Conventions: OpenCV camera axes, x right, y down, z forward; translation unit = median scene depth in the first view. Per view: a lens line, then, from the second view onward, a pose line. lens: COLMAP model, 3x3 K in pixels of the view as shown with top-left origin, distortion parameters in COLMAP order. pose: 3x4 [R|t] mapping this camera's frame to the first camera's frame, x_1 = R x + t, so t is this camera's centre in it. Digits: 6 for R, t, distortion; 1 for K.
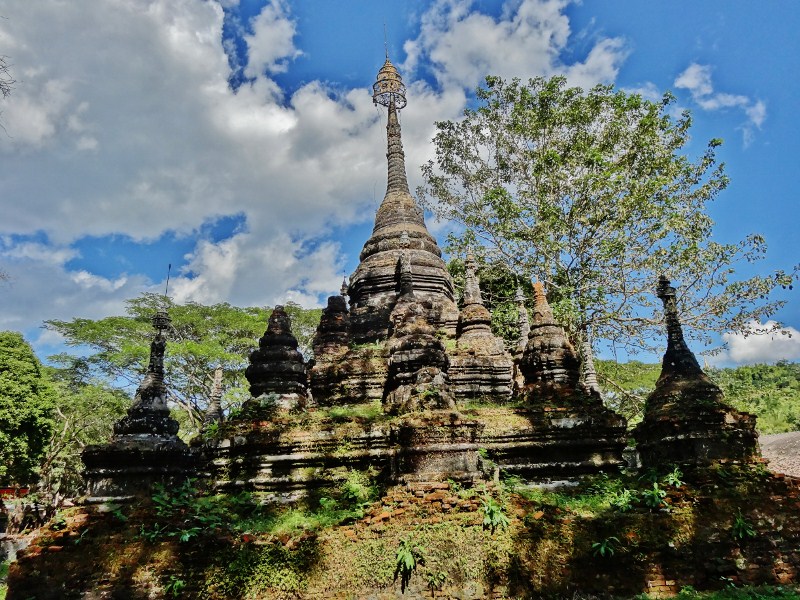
lens RADIAL K [[576.0, 0, 401.6], [0, 576.0, 342.2], [0, 0, 1]] dist [0.106239, 0.003898]
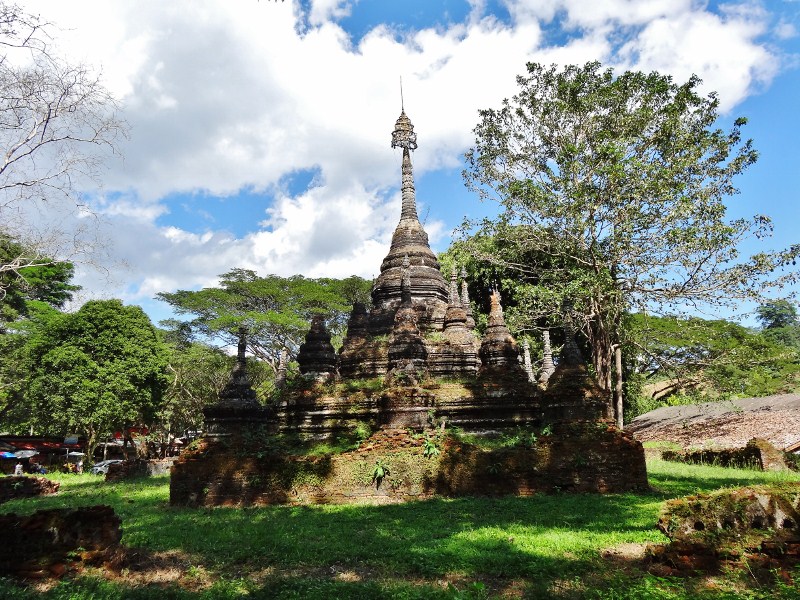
lens RADIAL K [[585.5, 0, 399.1], [0, 585.5, 348.6], [0, 0, 1]] dist [0.334114, 0.000785]
pose [[0.989620, 0.003419, -0.143672, 0.253209], [0.011126, 0.994894, 0.100314, -0.141975], [0.143281, -0.100872, 0.984528, -0.572063]]
